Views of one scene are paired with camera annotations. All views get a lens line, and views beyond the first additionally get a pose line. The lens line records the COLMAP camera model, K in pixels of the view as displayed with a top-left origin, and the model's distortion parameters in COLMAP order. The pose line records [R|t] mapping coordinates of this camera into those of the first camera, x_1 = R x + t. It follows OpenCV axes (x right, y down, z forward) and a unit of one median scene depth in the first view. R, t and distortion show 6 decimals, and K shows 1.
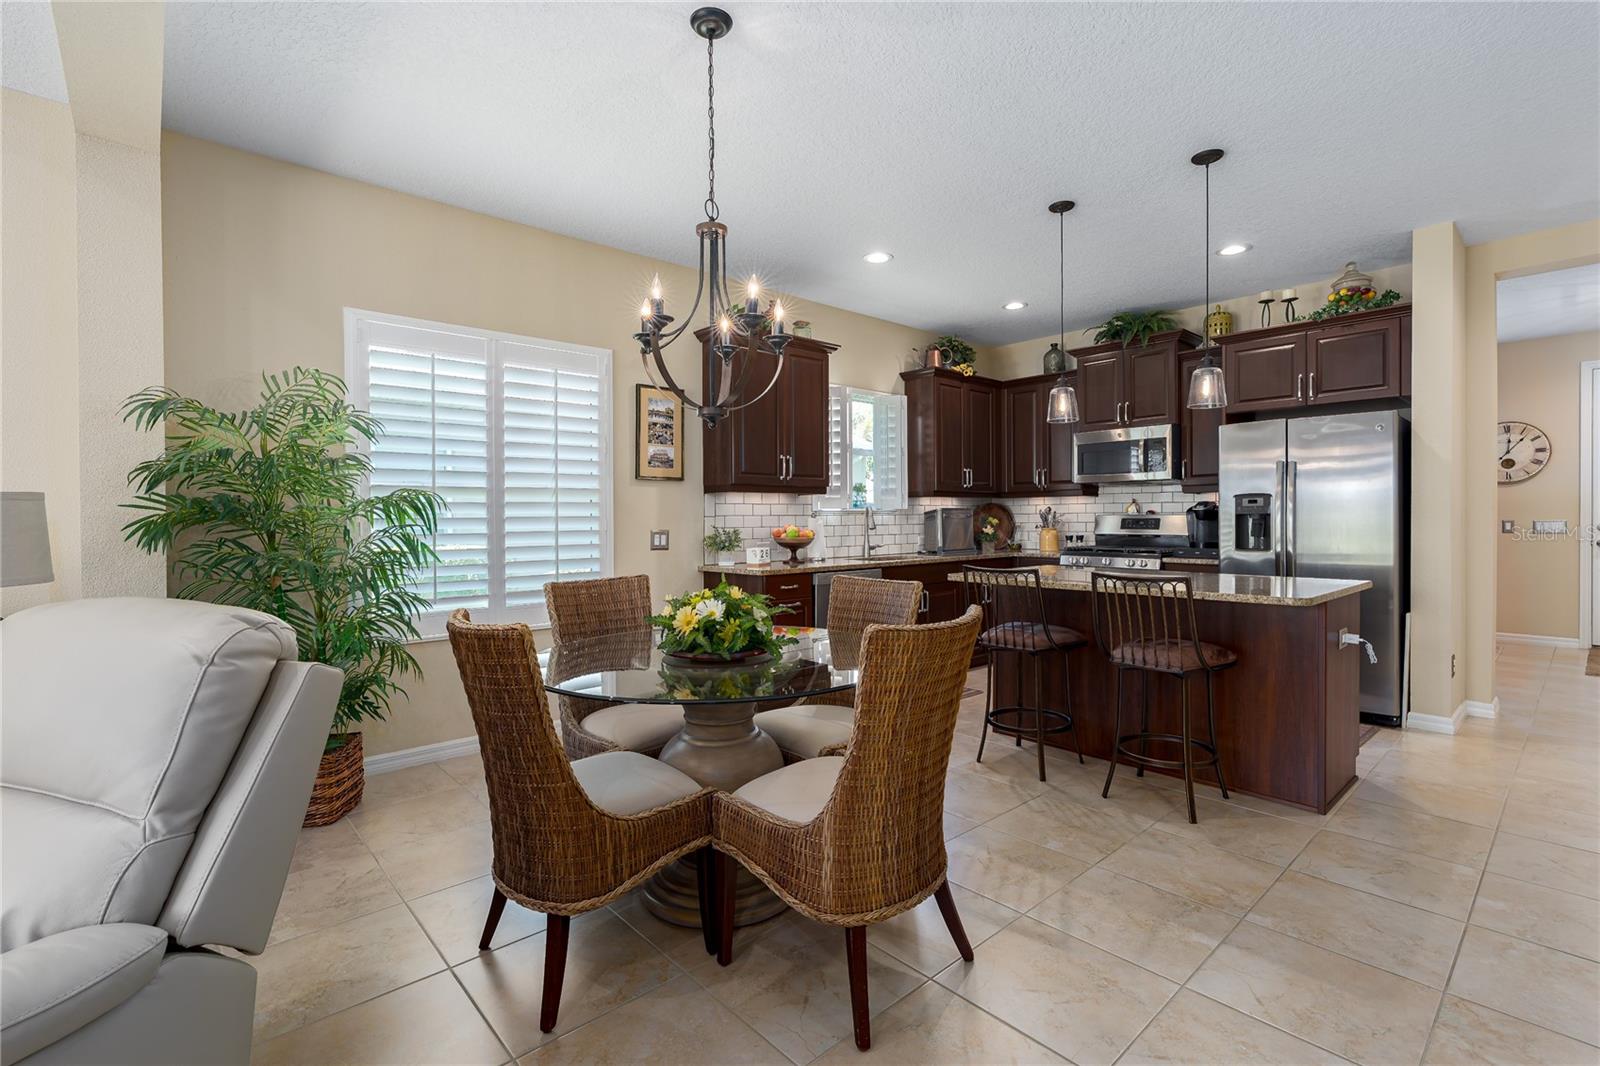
lens RADIAL K [[728.6, 0, 798.9], [0, 728.6, 525.2], [0, 0, 1]] dist [-0.002864, 0.001348]
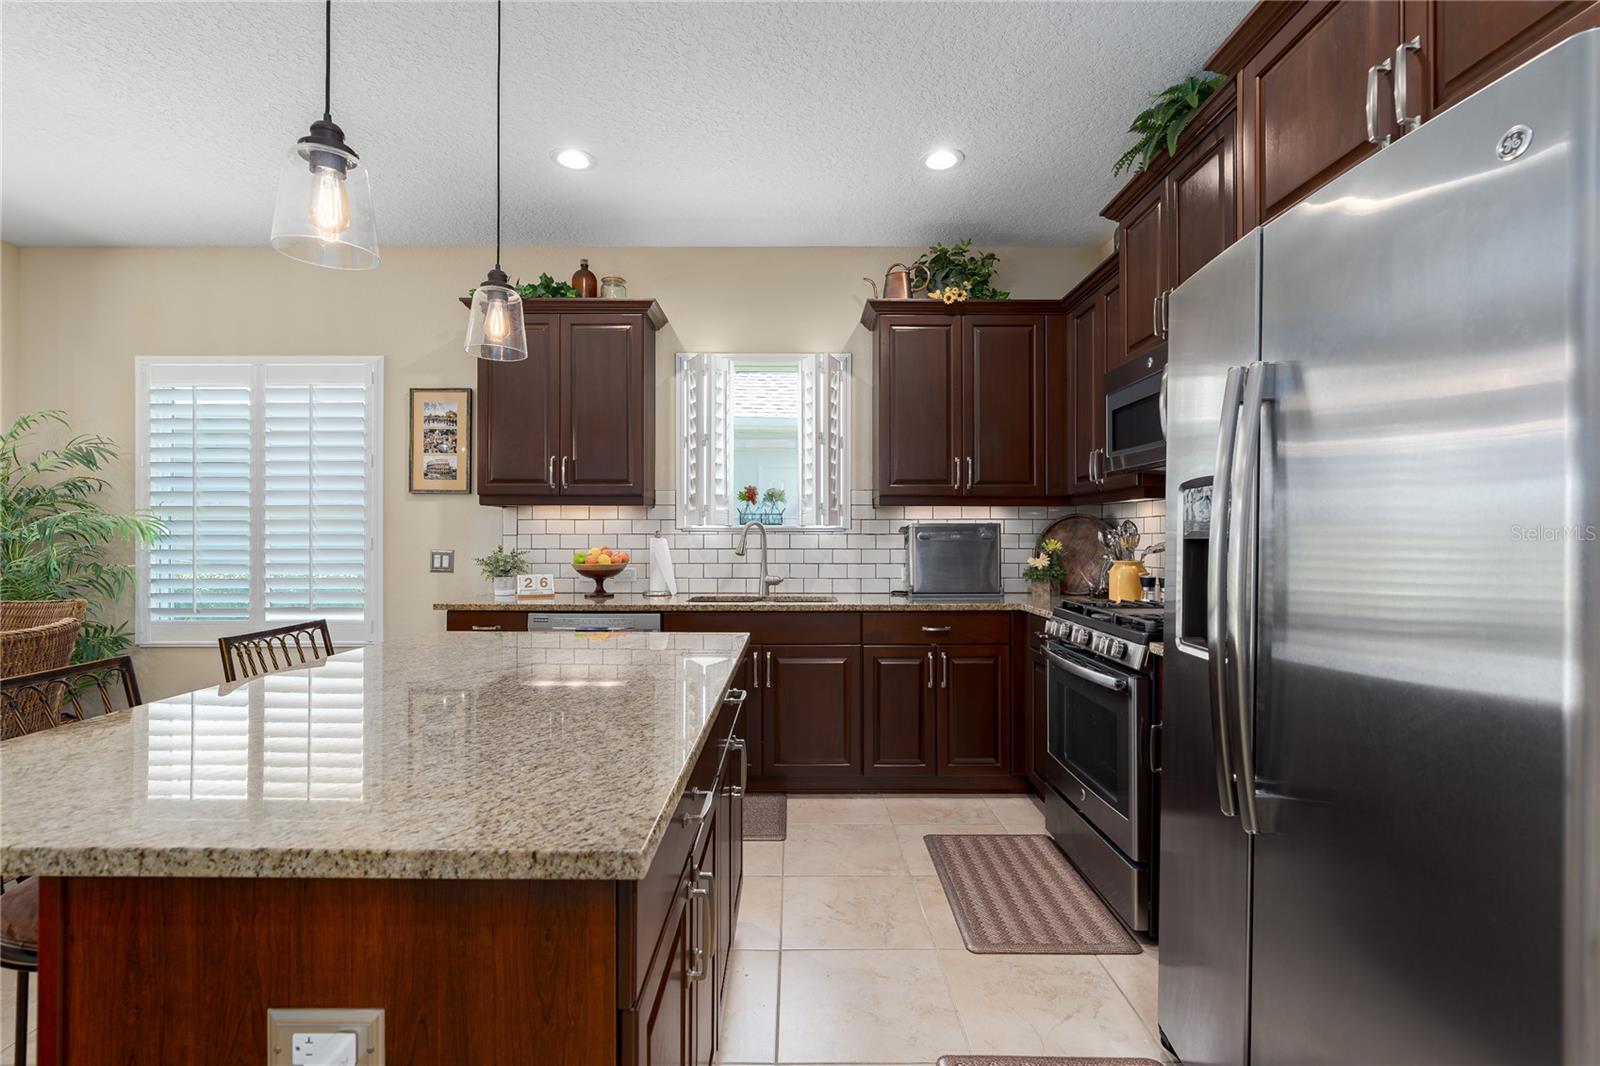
lens RADIAL K [[728.6, 0, 804.3], [0, 728.6, 536.9], [0, 0, 1]] dist [-0.002864, 0.001348]
pose [[0.740453, 0.009040, -0.672047, 0.726503], [-0.013322, 0.999911, -0.001227, -0.014102], [0.671976, 0.009862, 0.740507, 0.637808]]
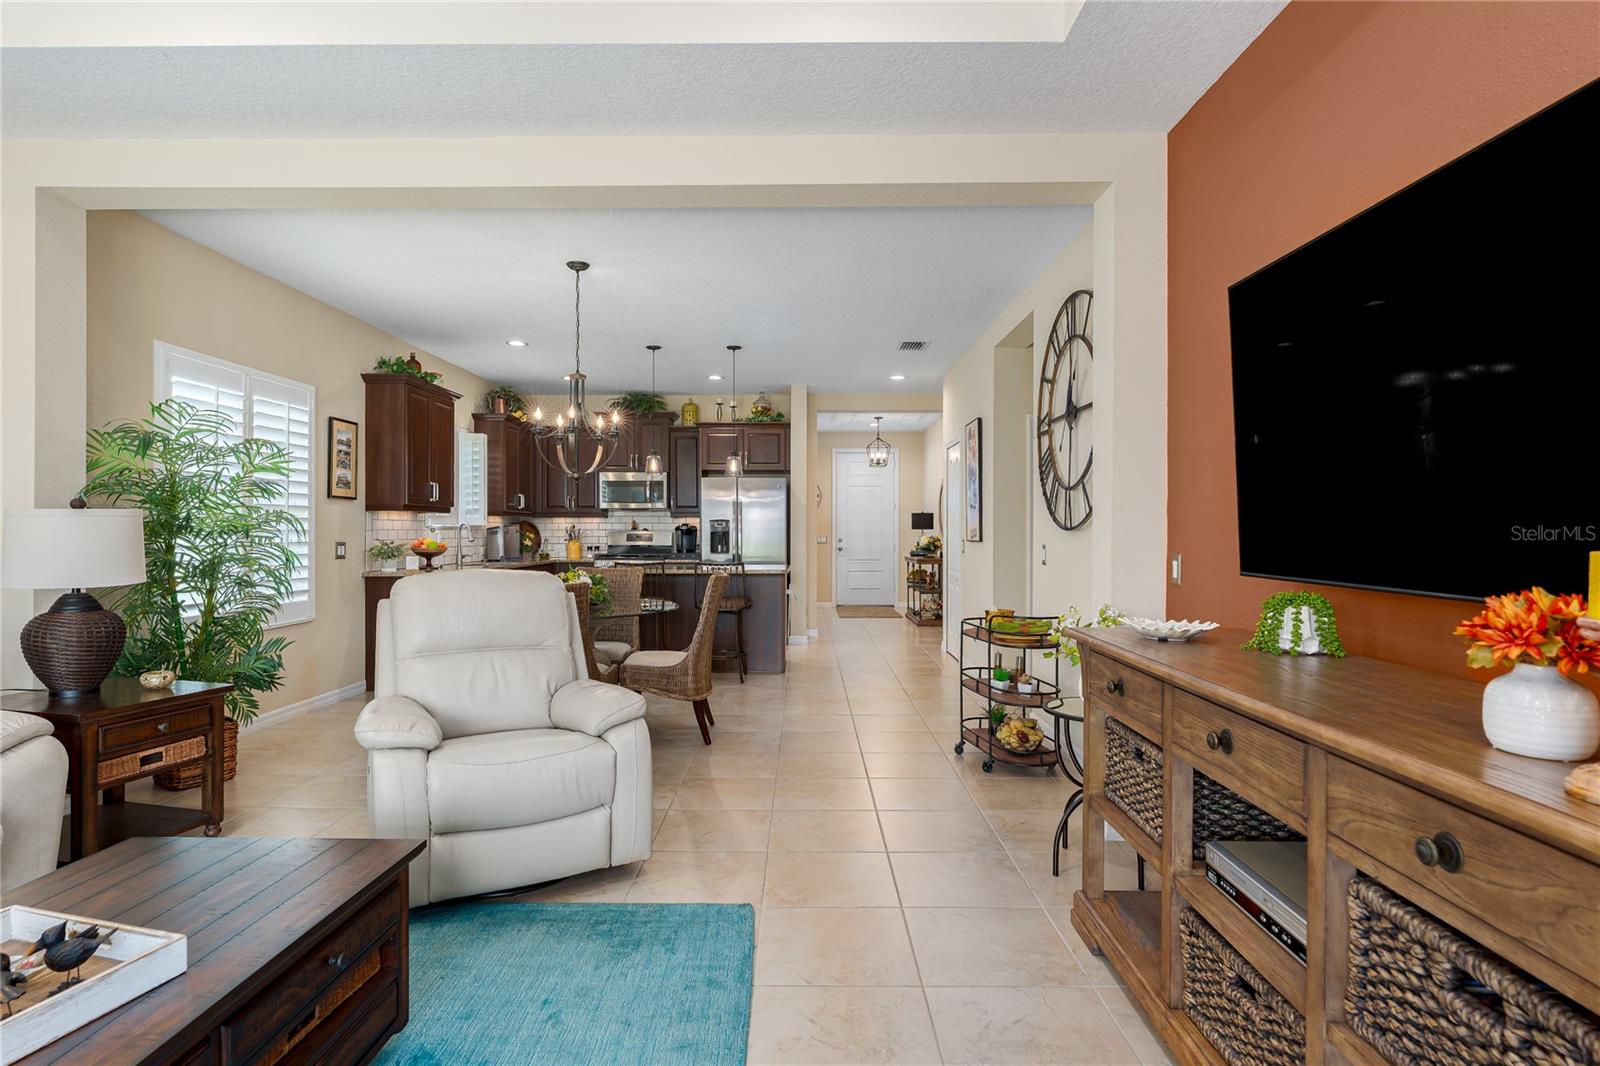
lens RADIAL K [[809.1, 0, 804.1], [0, 809.1, 532.9], [0, 0, 1]] dist [-0.002690, 0.000549]
pose [[0.671915, 0.005940, 0.740604, -0.647701], [0.001792, 0.999952, -0.009646, 0.006052], [-0.740626, 0.007808, 0.671872, -0.414862]]
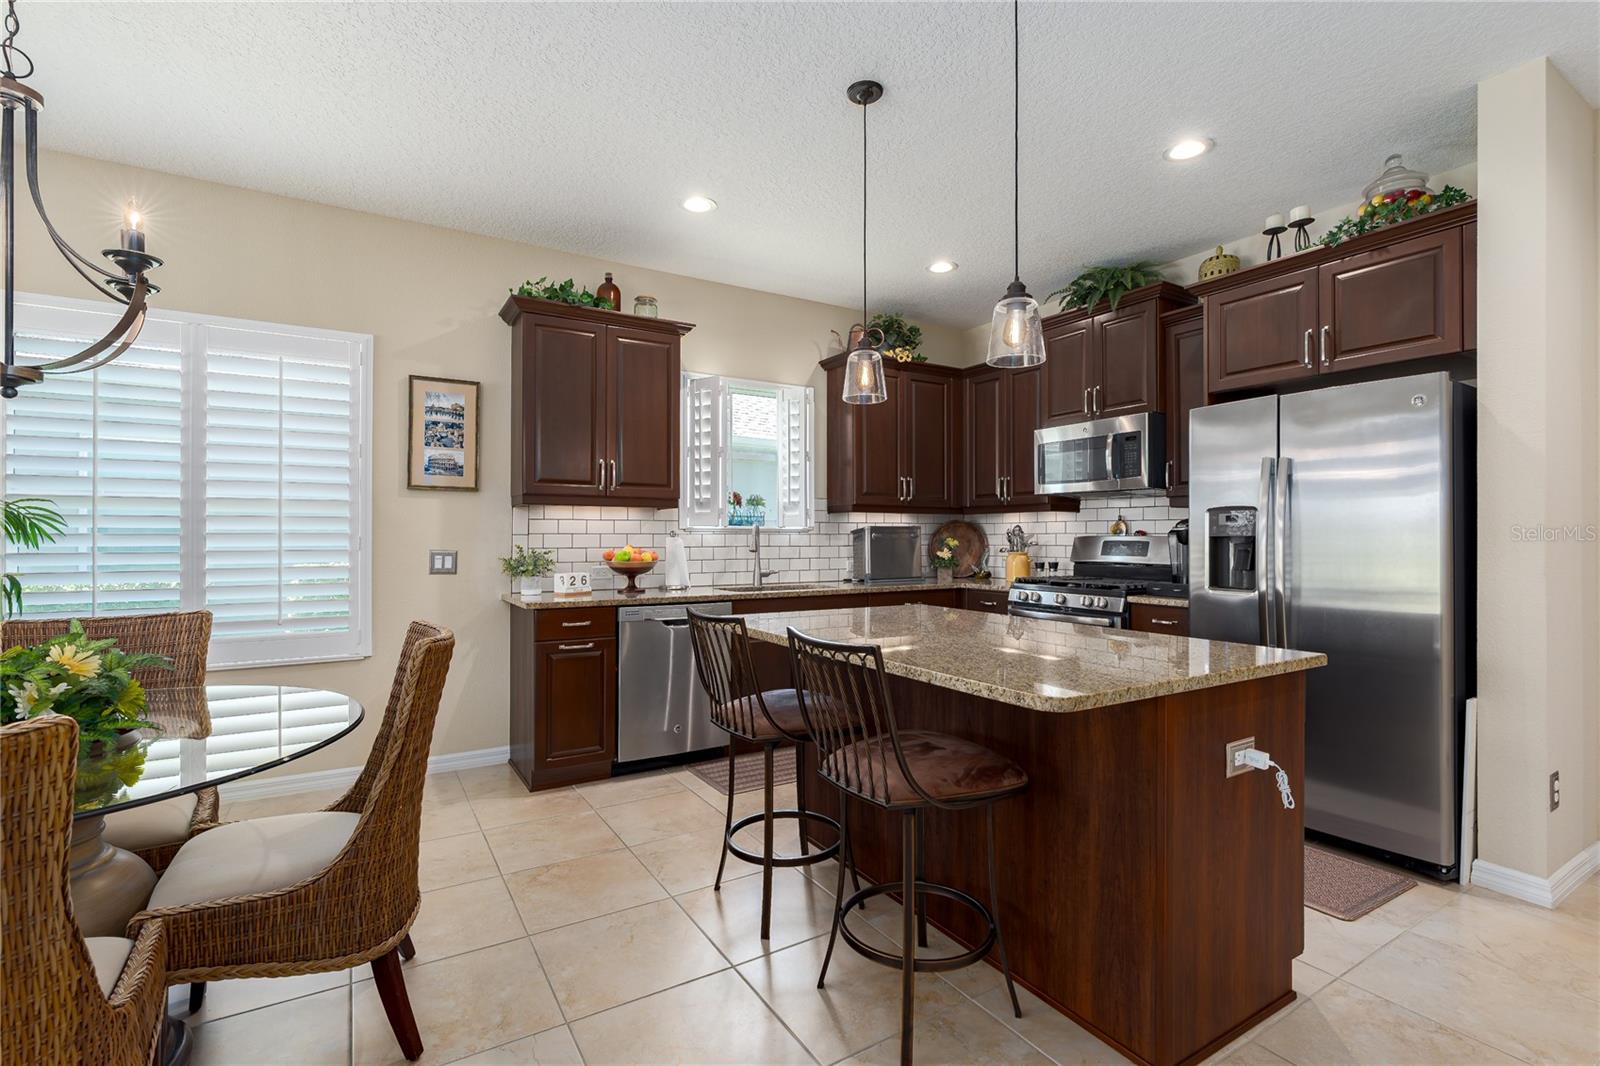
lens RADIAL K [[728.6, 0, 792.1], [0, 728.6, 533.1], [0, 0, 1]] dist [-0.002864, 0.001348]
pose [[0.982132, 0.006336, -0.188087, 0.353084], [-0.009098, 0.999863, -0.013829, -0.005446], [0.187974, 0.015293, 0.982055, 0.258944]]
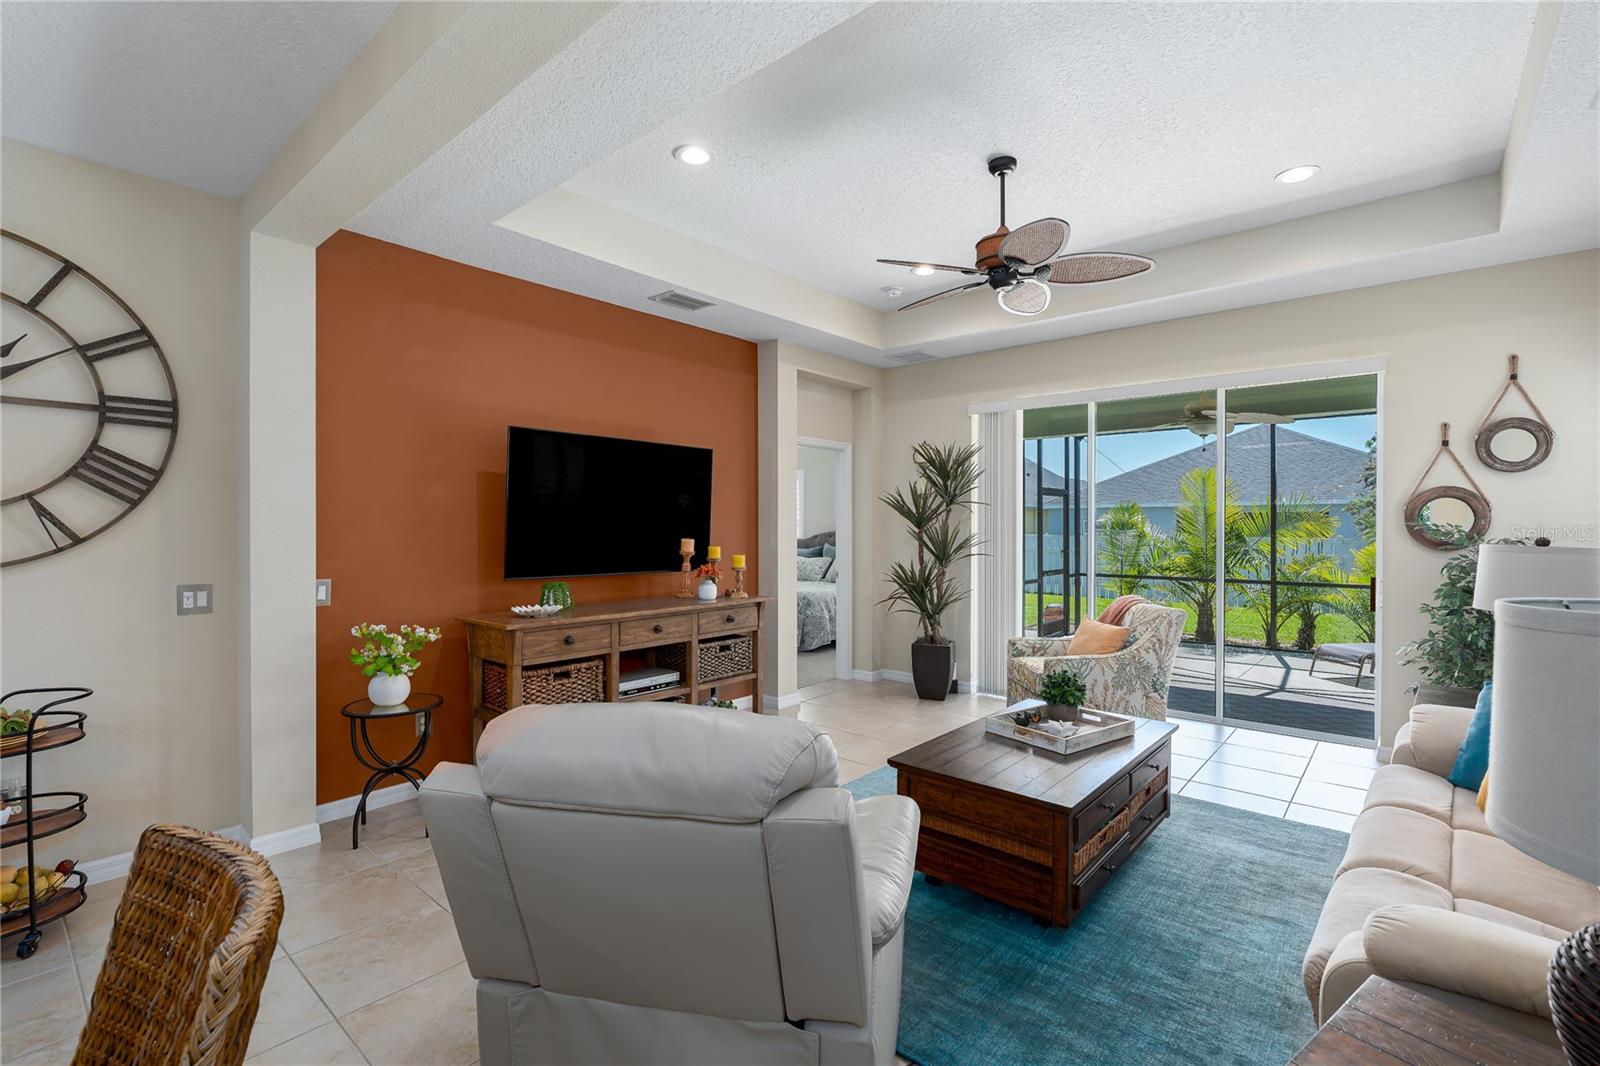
lens RADIAL K [[728.6, 0, 801.4], [0, 728.6, 531.6], [0, 0, 1]] dist [-0.002864, 0.001348]
pose [[-0.992106, 0.005878, -0.125264, -0.316522], [0.003327, 0.999783, 0.020557, -0.044847], [0.125358, 0.019978, -0.991910, 0.625004]]
